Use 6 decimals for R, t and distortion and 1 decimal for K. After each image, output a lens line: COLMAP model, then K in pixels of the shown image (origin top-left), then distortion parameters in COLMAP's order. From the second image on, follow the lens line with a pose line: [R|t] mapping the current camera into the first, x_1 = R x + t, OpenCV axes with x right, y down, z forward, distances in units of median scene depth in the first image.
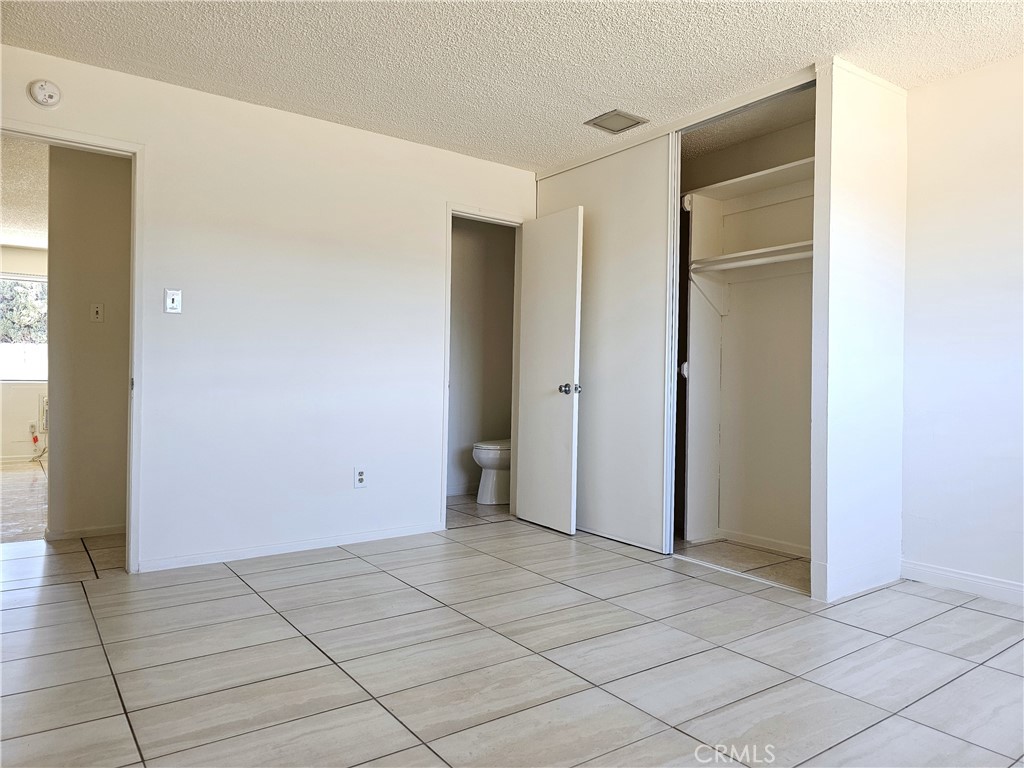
lens RADIAL K [[692.6, 0, 514.2], [0, 692.6, 381.1], [0, 0, 1]] dist [0.013358, -0.003098]
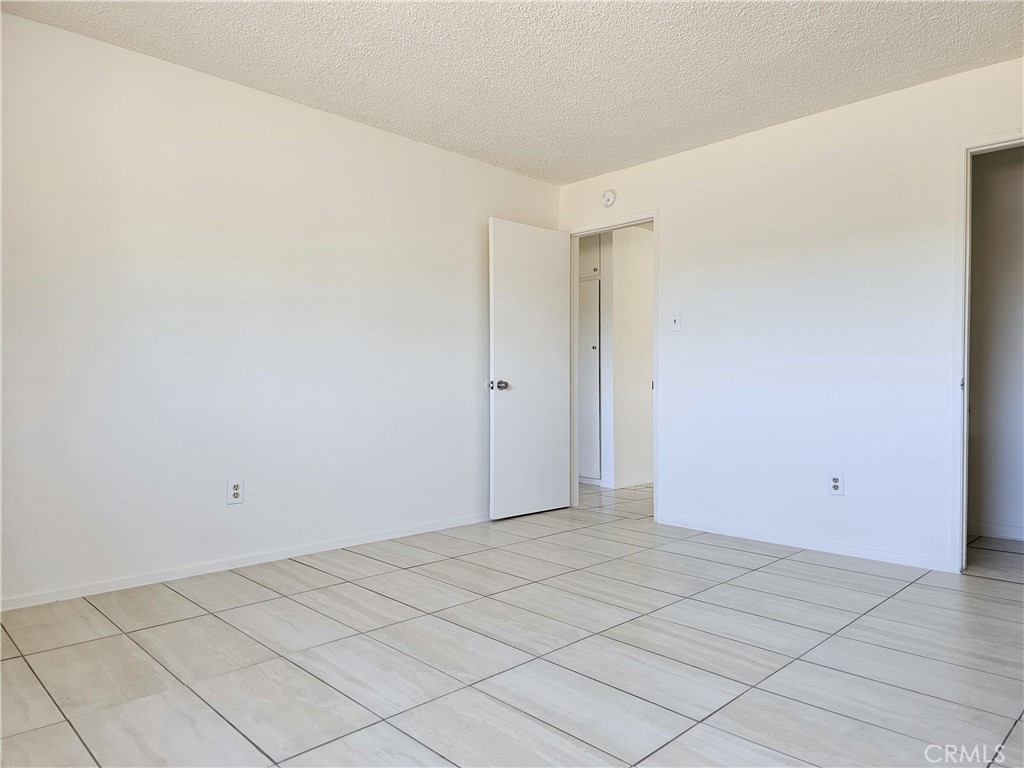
lens RADIAL K [[692.6, 0, 515.6], [0, 692.6, 383.9], [0, 0, 1]] dist [0.013358, -0.003098]
pose [[0.169457, -0.003727, -0.985531, 0.914024], [-0.008116, 0.999954, -0.005177, 0.018795], [0.985504, 0.008876, 0.169419, 0.610894]]
